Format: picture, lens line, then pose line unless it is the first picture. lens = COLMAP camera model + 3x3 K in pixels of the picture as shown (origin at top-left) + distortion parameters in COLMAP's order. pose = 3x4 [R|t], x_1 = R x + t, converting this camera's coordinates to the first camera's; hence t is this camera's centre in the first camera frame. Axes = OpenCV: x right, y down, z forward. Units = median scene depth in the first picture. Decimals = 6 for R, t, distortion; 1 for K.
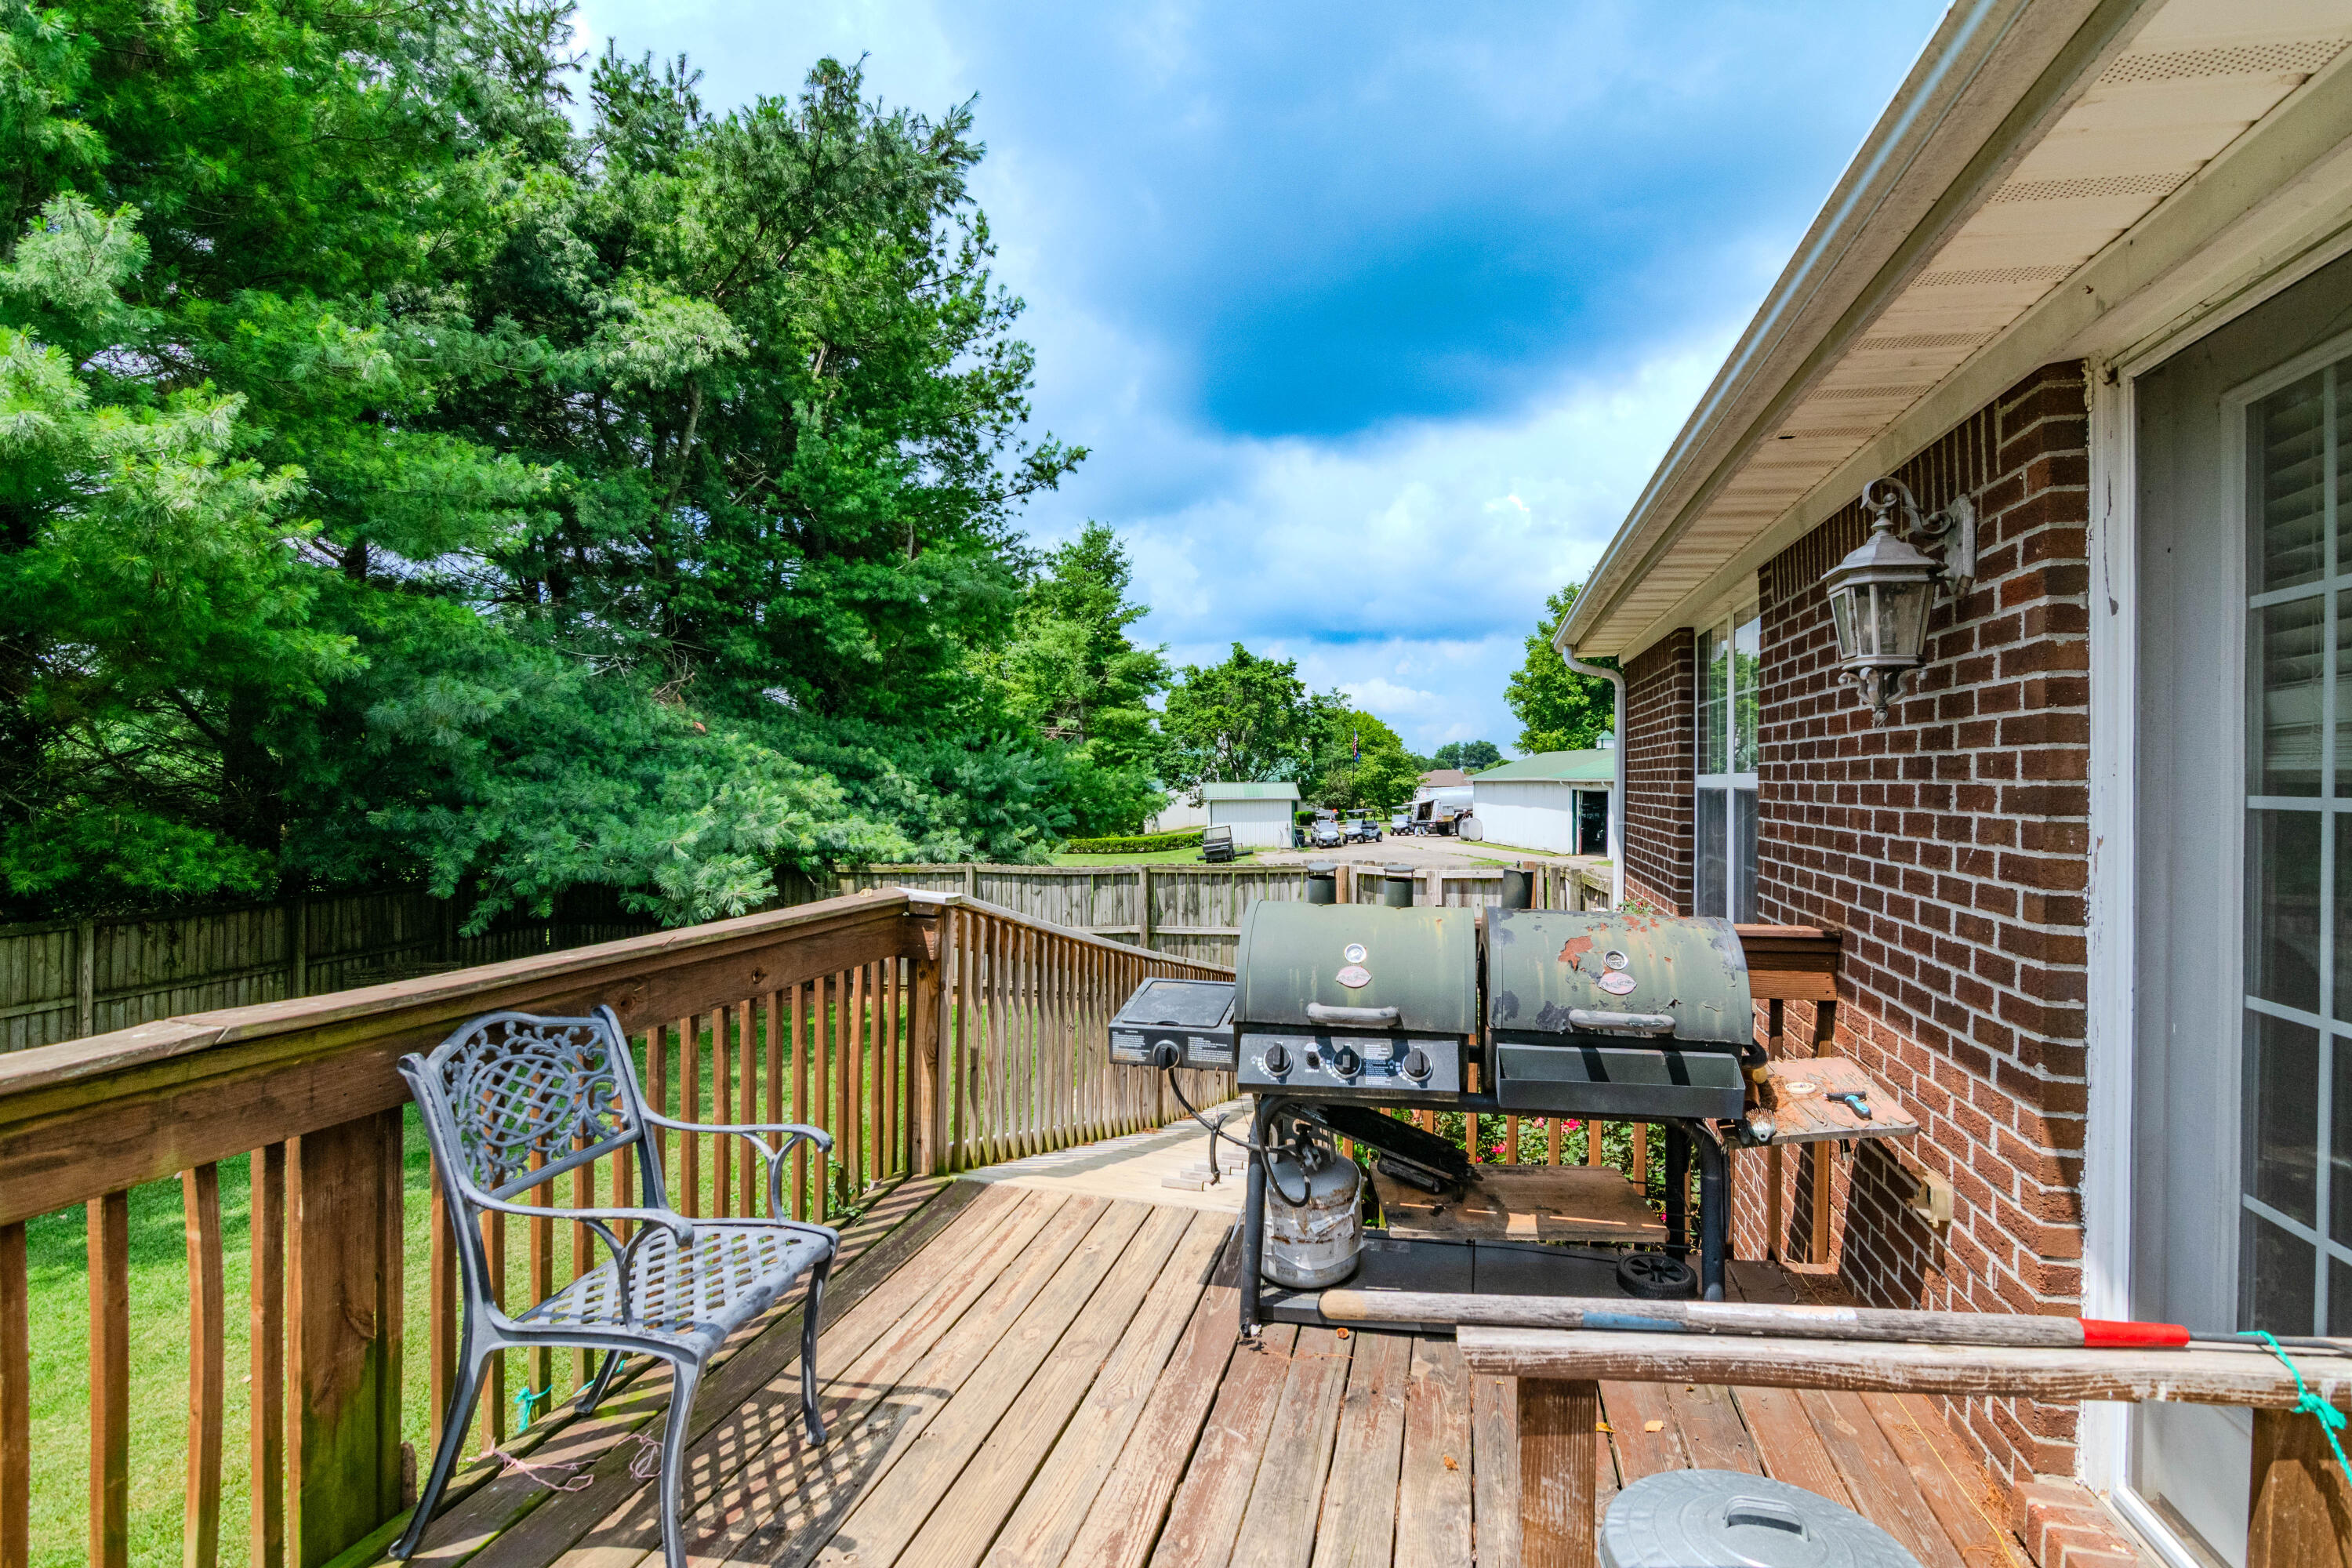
lens RADIAL K [[1137.1, 0, 1253.1], [0, 1137.1, 758.8], [0, 0, 1]] dist [-0.017544, 0.000445]
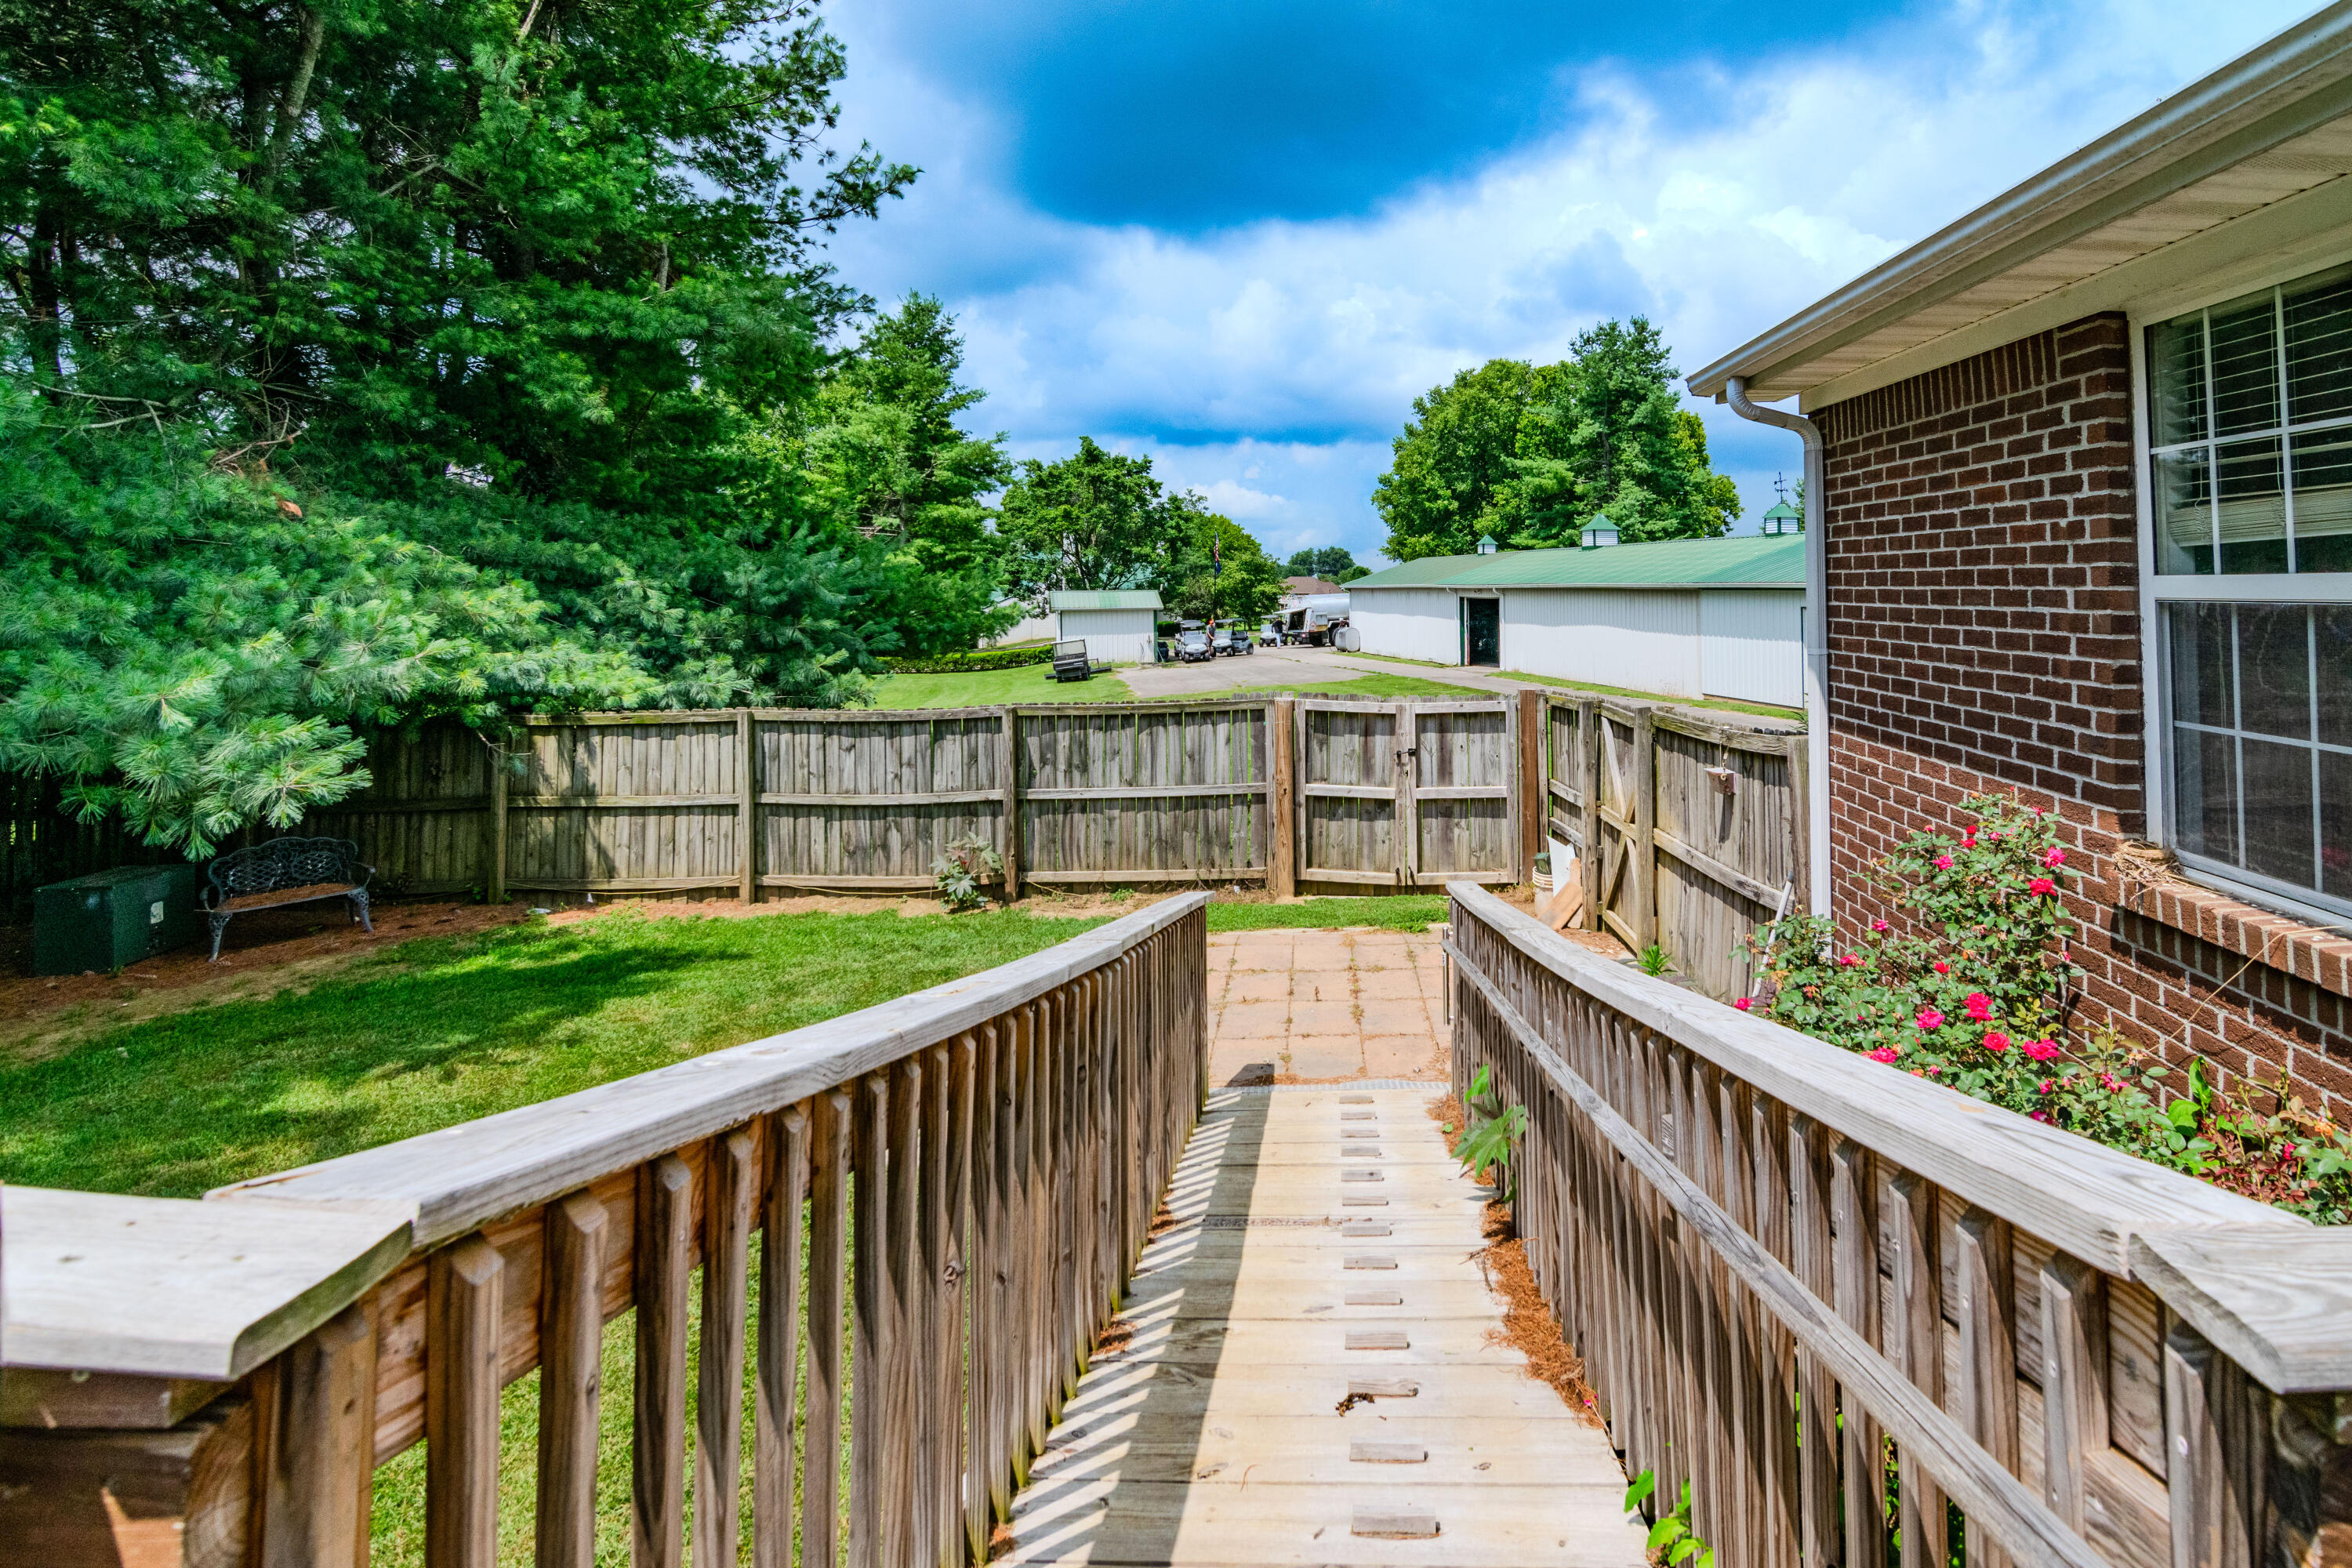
lens RADIAL K [[1137.1, 0, 1391.9], [0, 1137.1, 574.5], [0, 0, 1]] dist [-0.017544, 0.000445]
pose [[0.967079, -0.000581, 0.254475, -0.045031], [-0.001441, 0.999969, 0.007758, 0.004616], [-0.254472, -0.007869, 0.967048, 0.251016]]
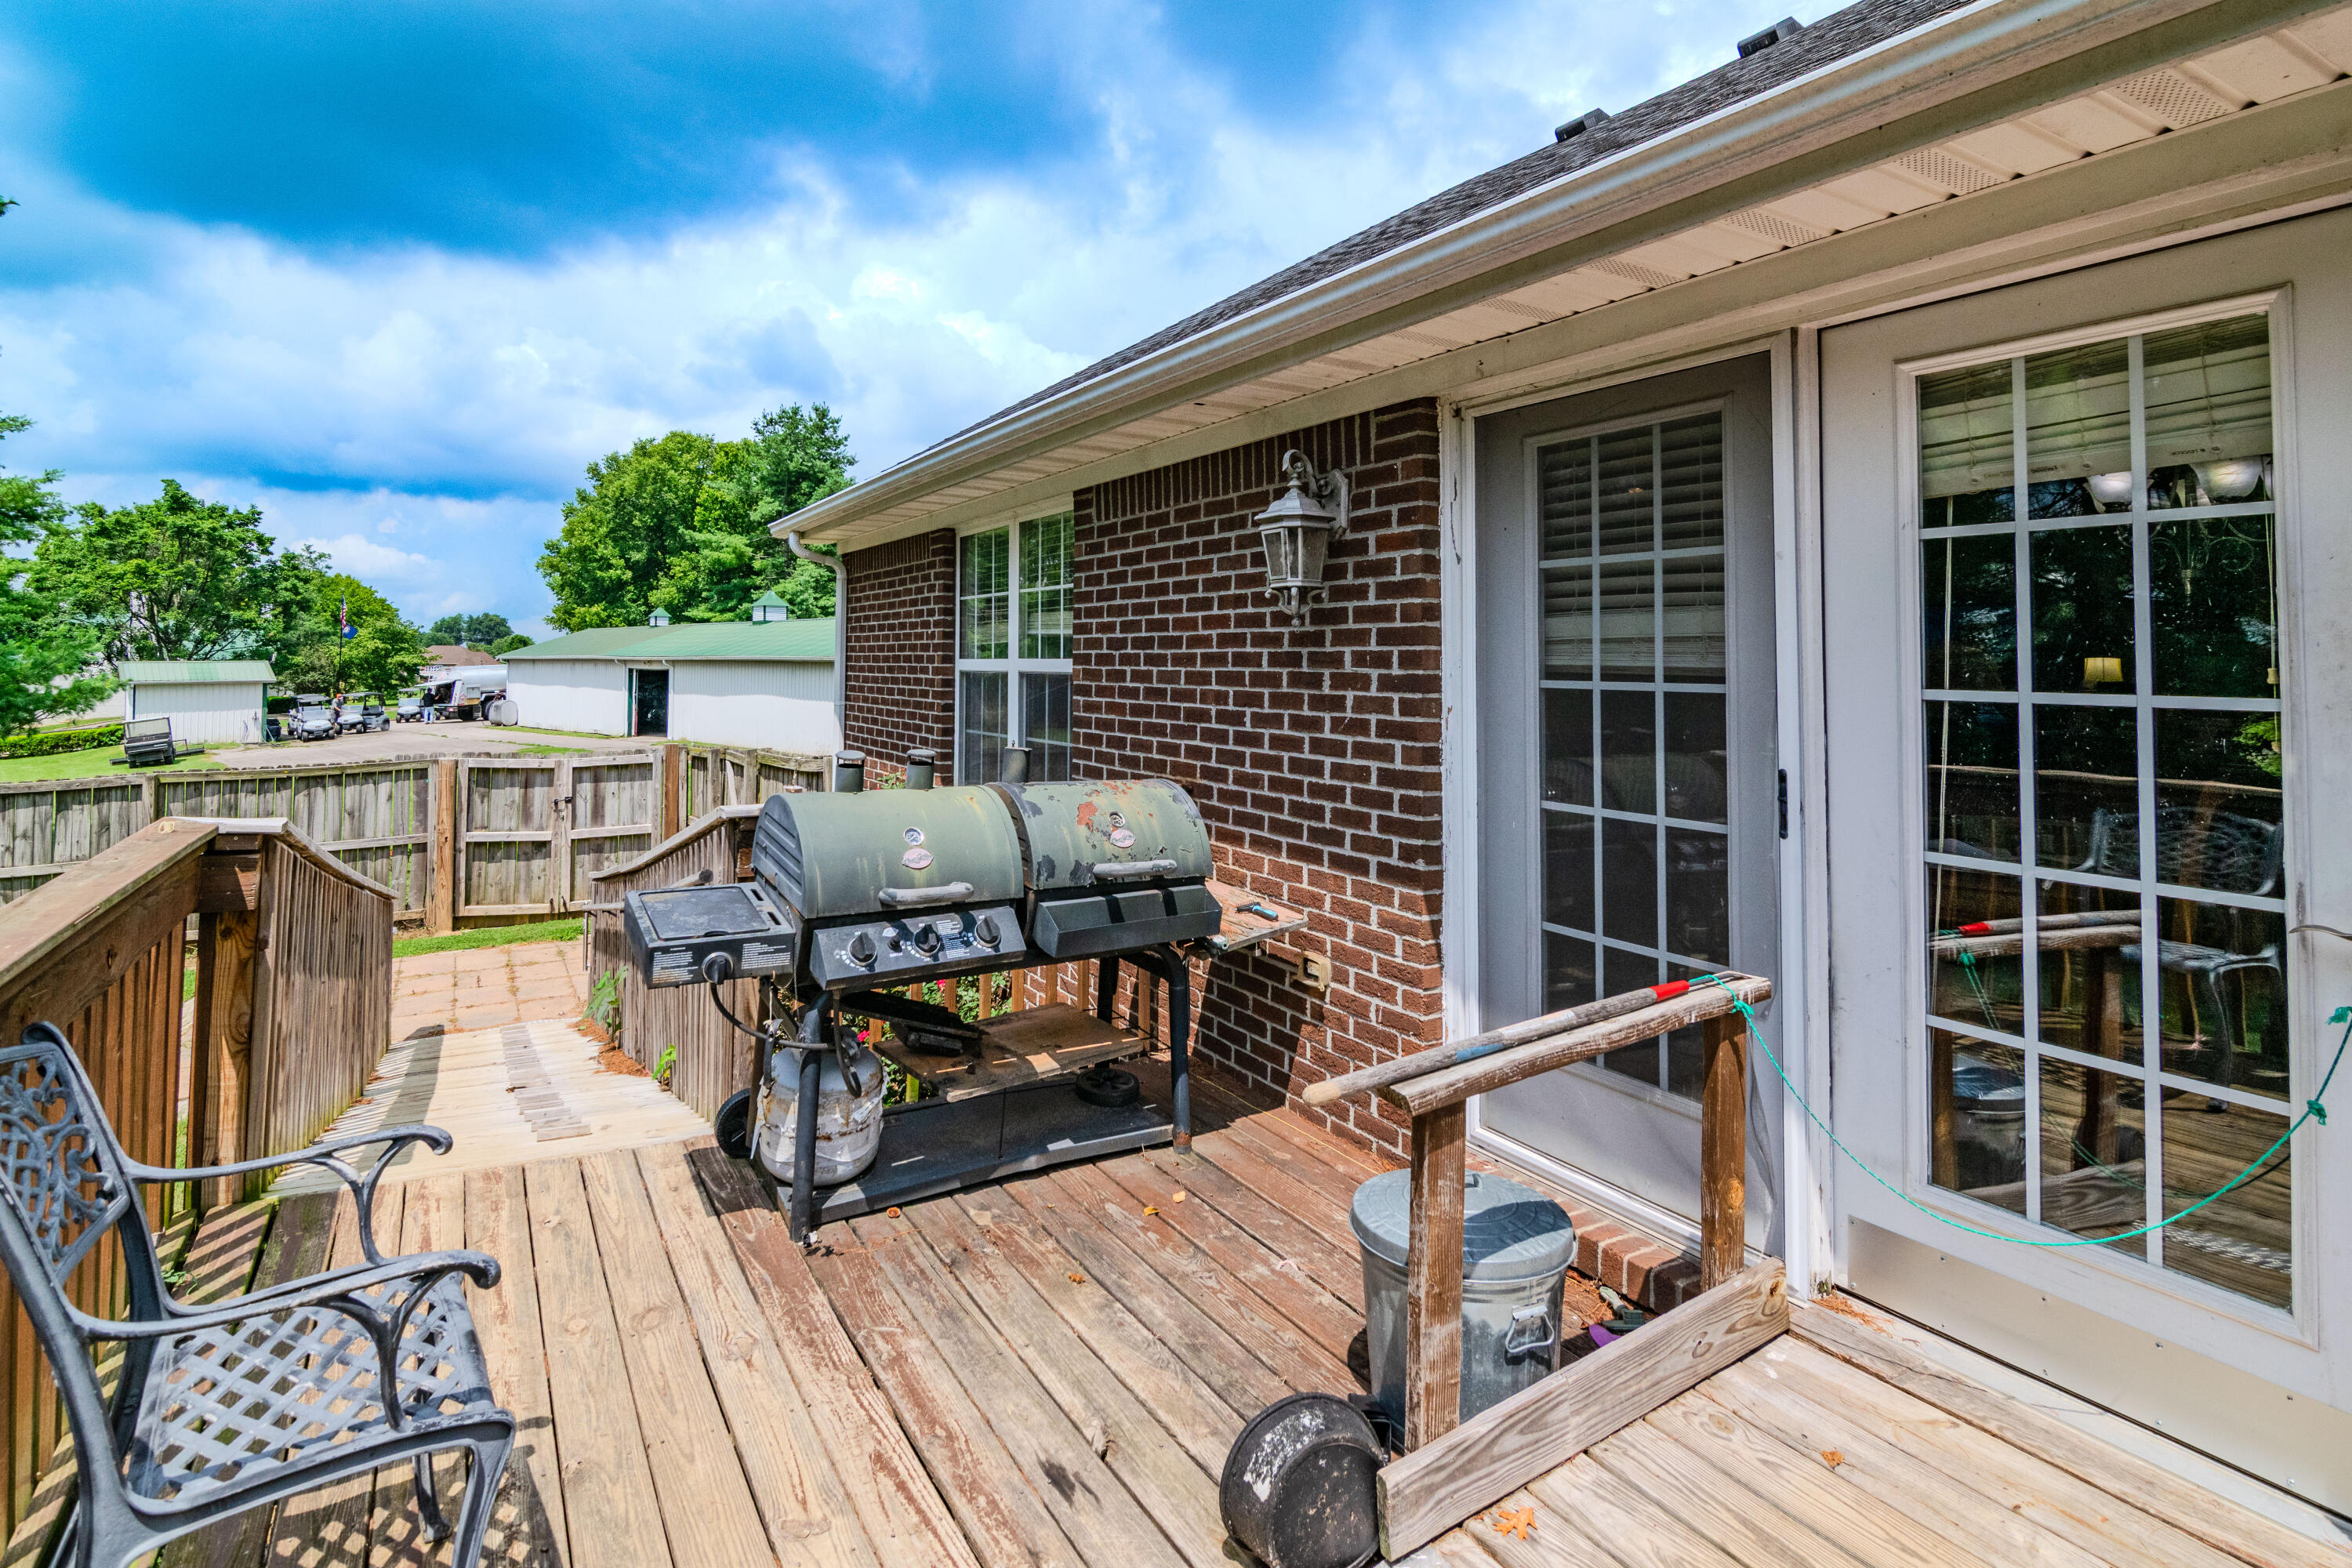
lens RADIAL K [[1137.1, 0, 1086.4], [0, 1137.1, 578.0], [0, 0, 1]] dist [-0.017544, 0.000445]
pose [[0.768936, 0.043239, 0.637862, -0.104241], [-0.011165, 0.998466, -0.054224, -0.002741], [-0.639228, 0.034574, 0.768240, 0.018730]]
